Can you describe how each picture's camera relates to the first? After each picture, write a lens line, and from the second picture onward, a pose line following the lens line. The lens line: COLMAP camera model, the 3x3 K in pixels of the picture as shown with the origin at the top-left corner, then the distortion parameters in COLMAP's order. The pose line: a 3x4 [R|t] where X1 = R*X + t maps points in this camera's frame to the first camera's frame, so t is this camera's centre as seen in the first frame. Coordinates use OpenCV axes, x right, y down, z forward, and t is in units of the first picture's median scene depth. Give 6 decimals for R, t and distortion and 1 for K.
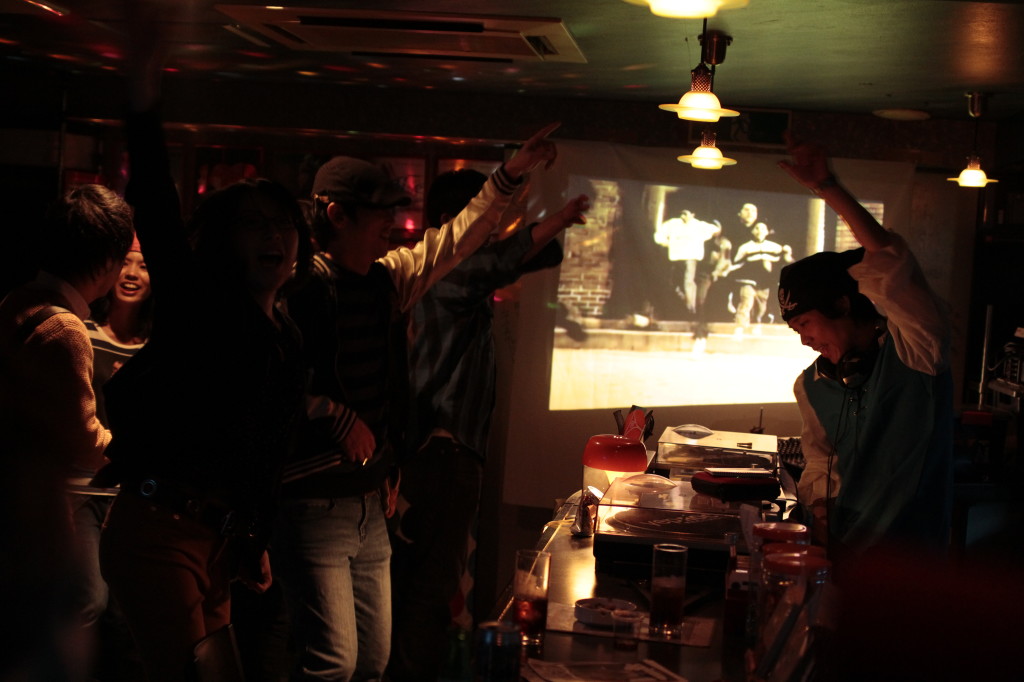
lens RADIAL K [[1603.5, 0, 512.0], [0, 1603.5, 341.0], [0, 0, 1]] dist [-0.023306, -0.066273]
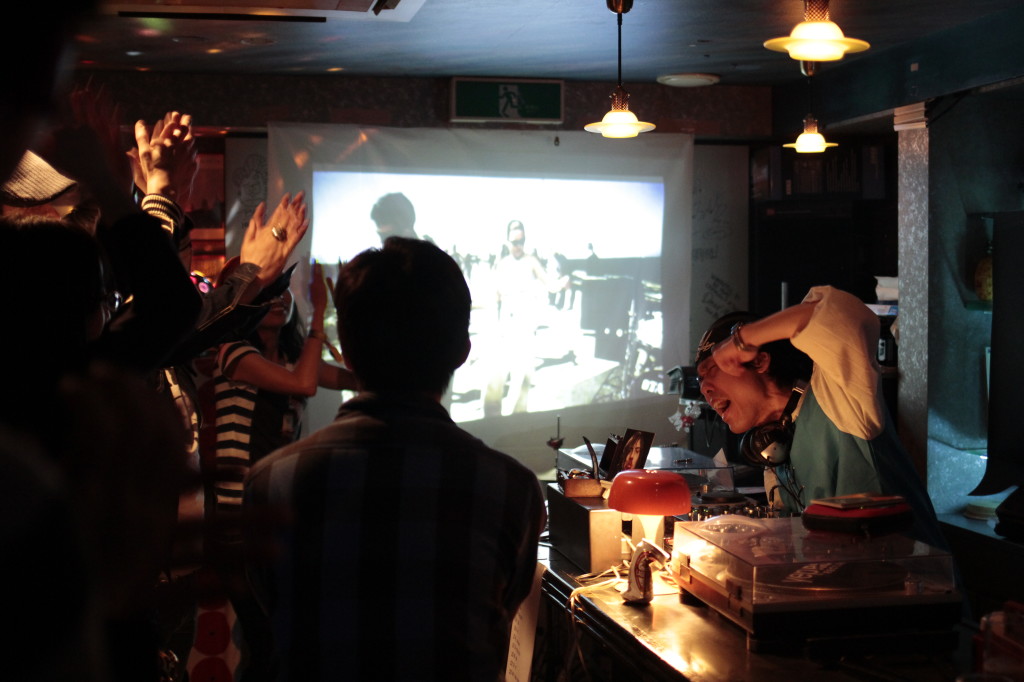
lens RADIAL K [[1603.5, 0, 512.0], [0, 1603.5, 341.0], [0, 0, 1]] dist [-0.023306, -0.066273]
pose [[0.941288, -0.080363, 0.327900, -0.179632], [0.081149, 0.996638, 0.011309, -0.013501], [-0.327706, 0.015963, 0.944645, 0.194700]]
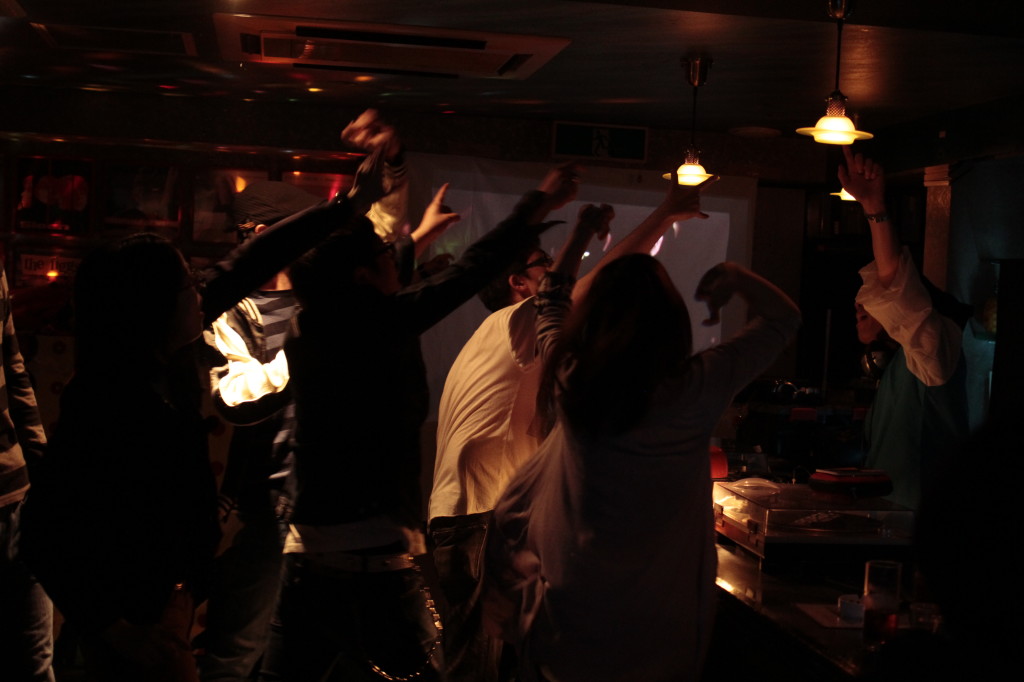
lens RADIAL K [[1603.5, 0, 512.0], [0, 1603.5, 341.0], [0, 0, 1]] dist [-0.023306, -0.066273]
pose [[0.957776, -0.026927, 0.286253, -0.245243], [0.028100, 0.999605, 0.000008, -0.007924], [-0.286140, 0.008036, 0.958154, 0.028104]]
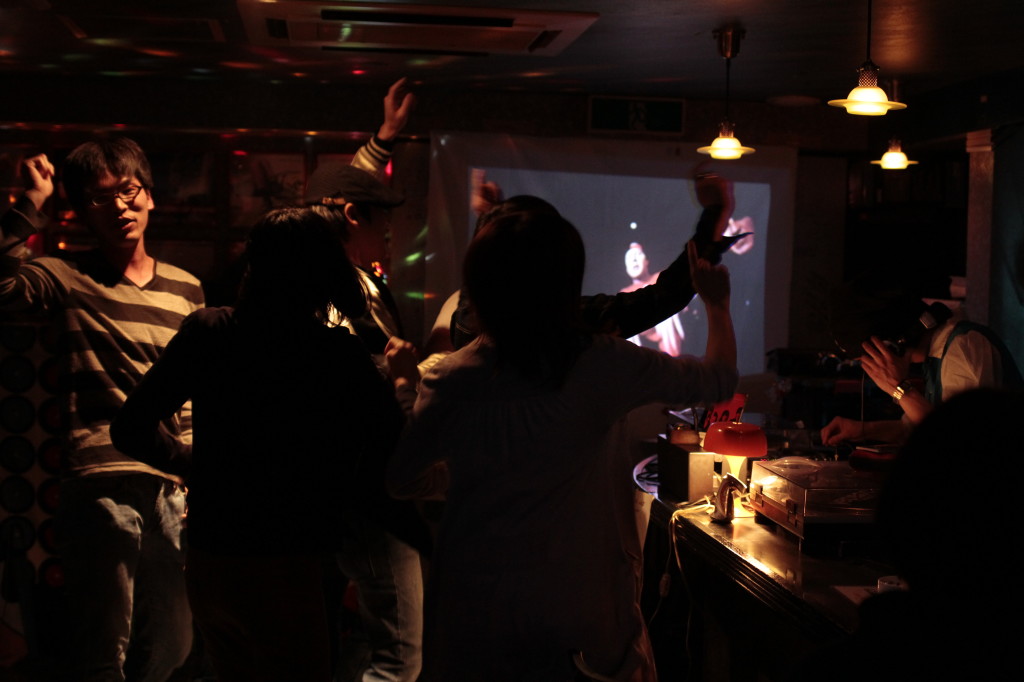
lens RADIAL K [[1603.5, 0, 512.0], [0, 1603.5, 341.0], [0, 0, 1]] dist [-0.023306, -0.066273]
pose [[0.965580, -0.054512, 0.254330, -0.234750], [0.052112, 0.998510, 0.016169, -0.012226], [-0.254833, -0.002358, 0.966982, 0.033306]]
